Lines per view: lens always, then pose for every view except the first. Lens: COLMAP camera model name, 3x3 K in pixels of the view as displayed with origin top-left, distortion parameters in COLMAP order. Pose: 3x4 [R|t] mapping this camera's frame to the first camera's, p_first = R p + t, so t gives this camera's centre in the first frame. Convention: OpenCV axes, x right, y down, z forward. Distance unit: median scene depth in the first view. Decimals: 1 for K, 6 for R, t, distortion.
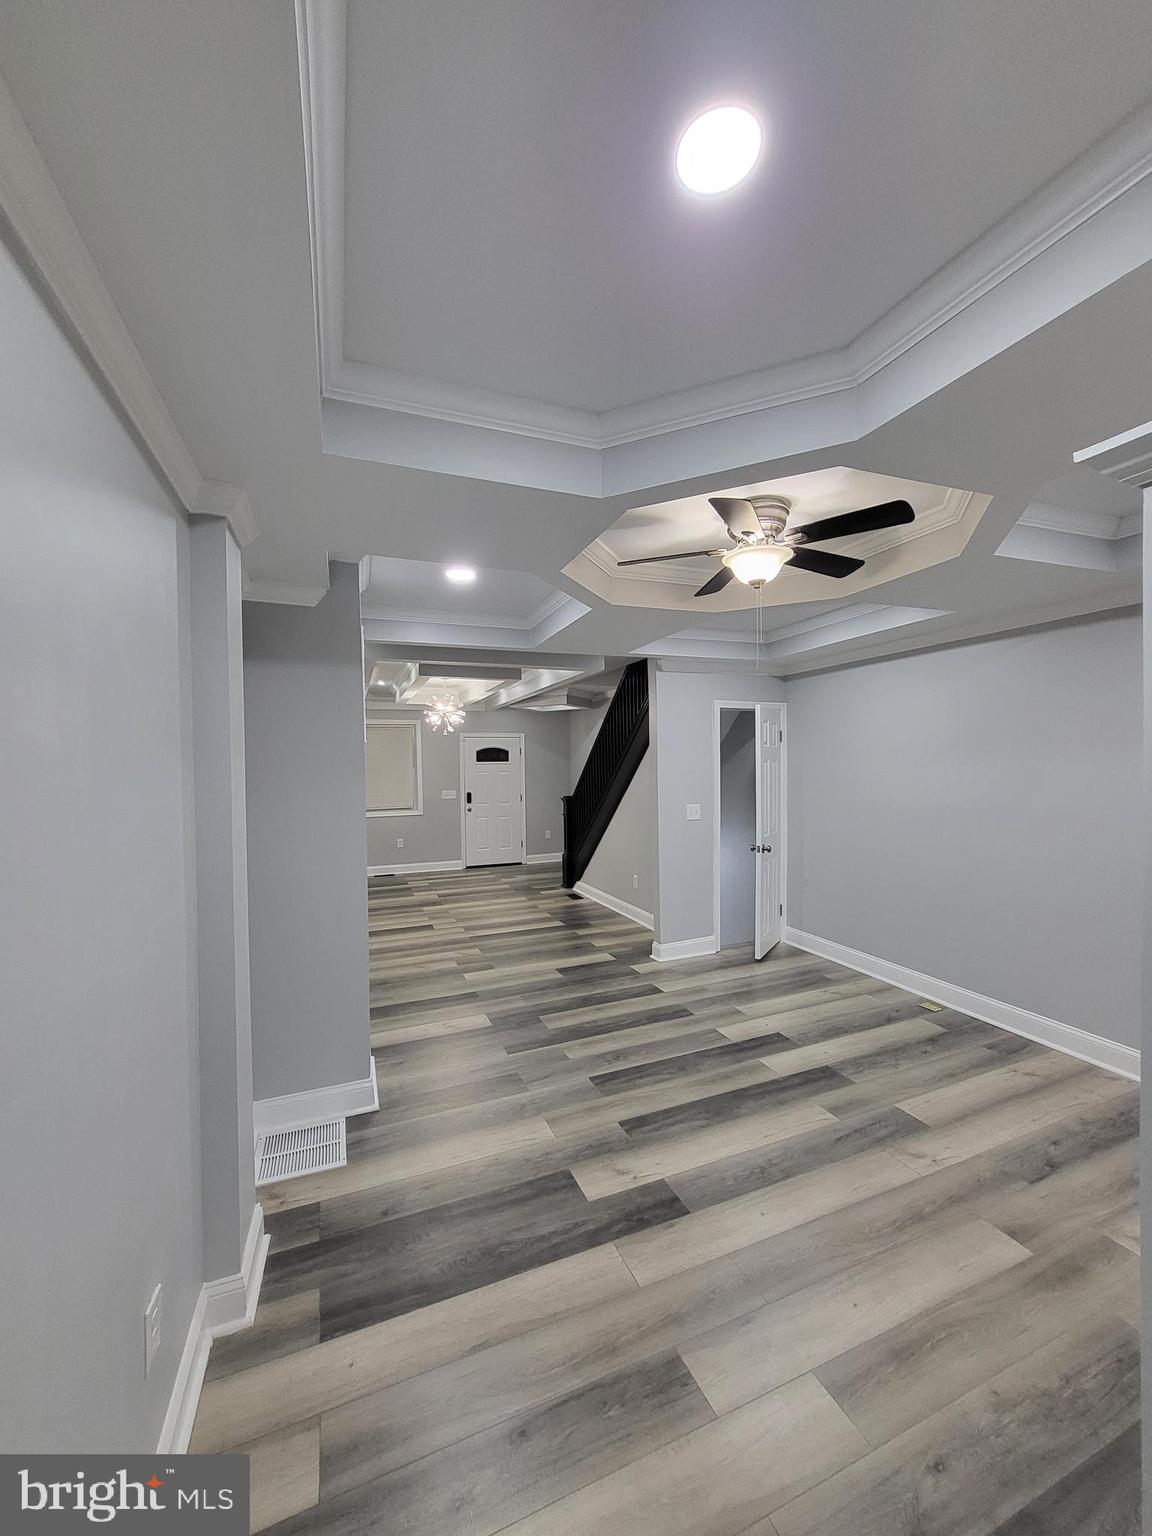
lens RADIAL K [[601.2, 0, 571.8], [0, 601.2, 776.5], [0, 0, 1]] dist [0.000659, 0.000063]
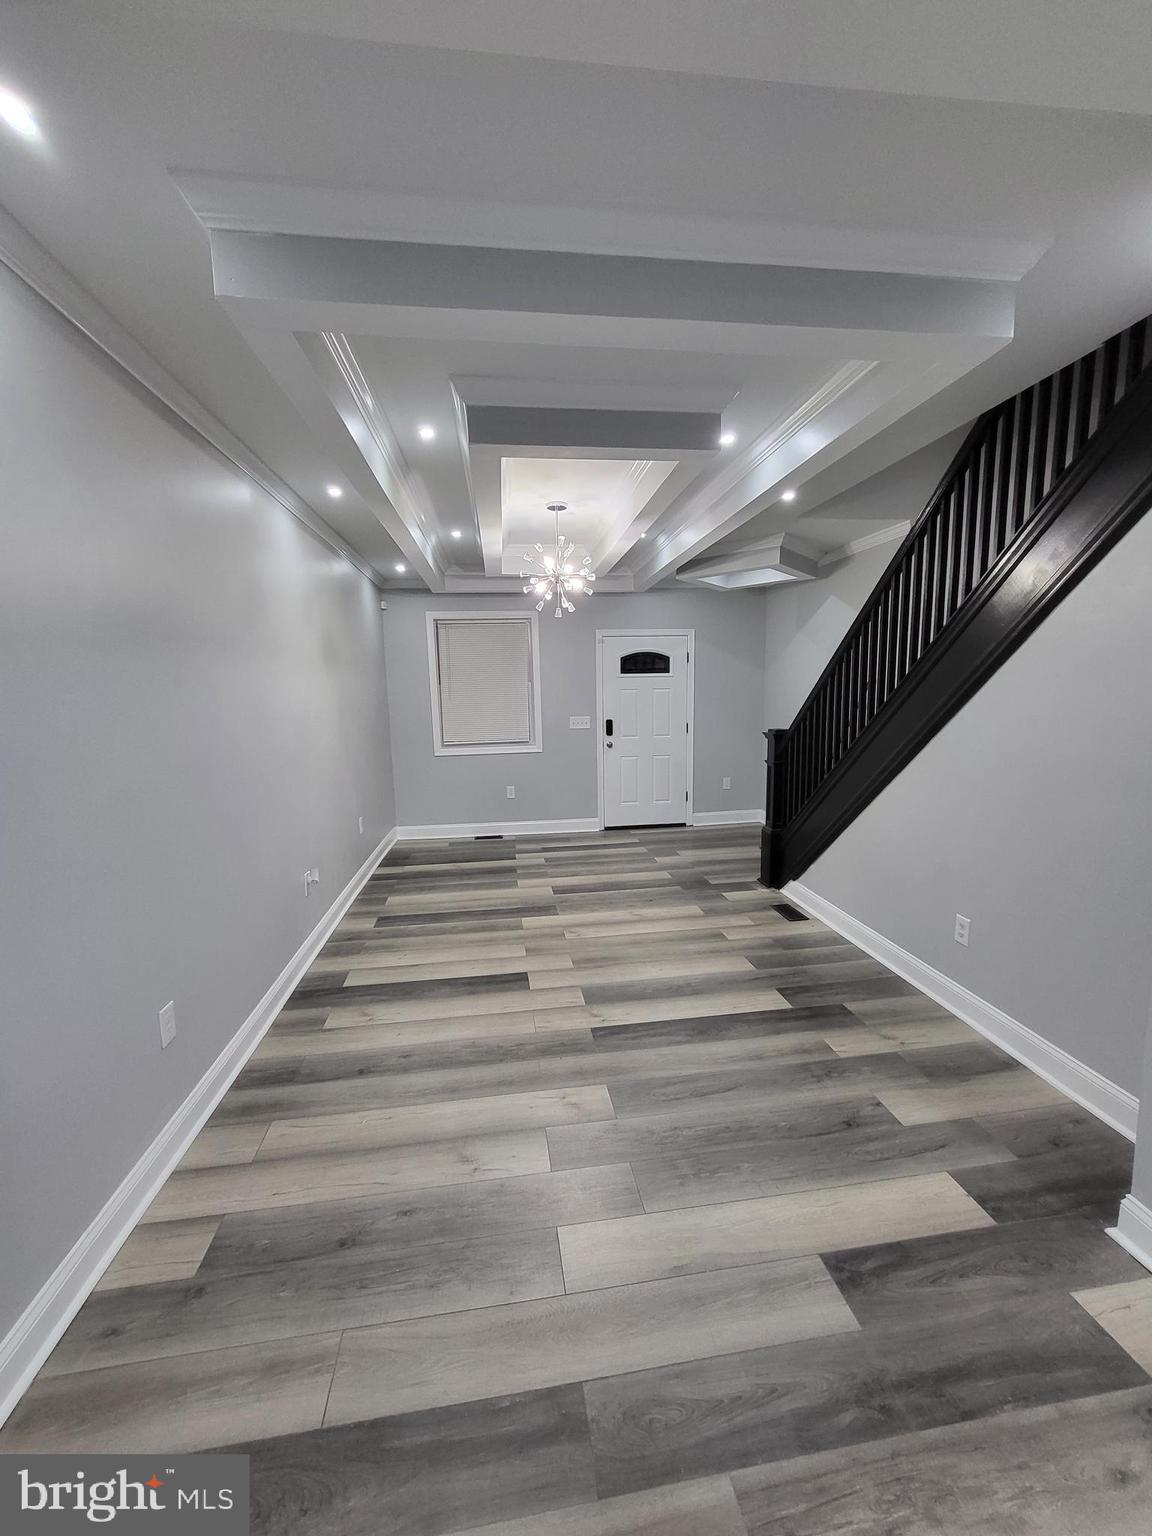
lens RADIAL K [[601.2, 0, 569.4], [0, 601.2, 766.8], [0, 0, 1]] dist [0.000659, 0.000063]
pose [[0.967814, 0.028374, -0.250060, -0.060737], [0.000501, 0.993404, 0.114661, 0.002665], [0.251664, -0.111096, 0.961417, 0.460266]]
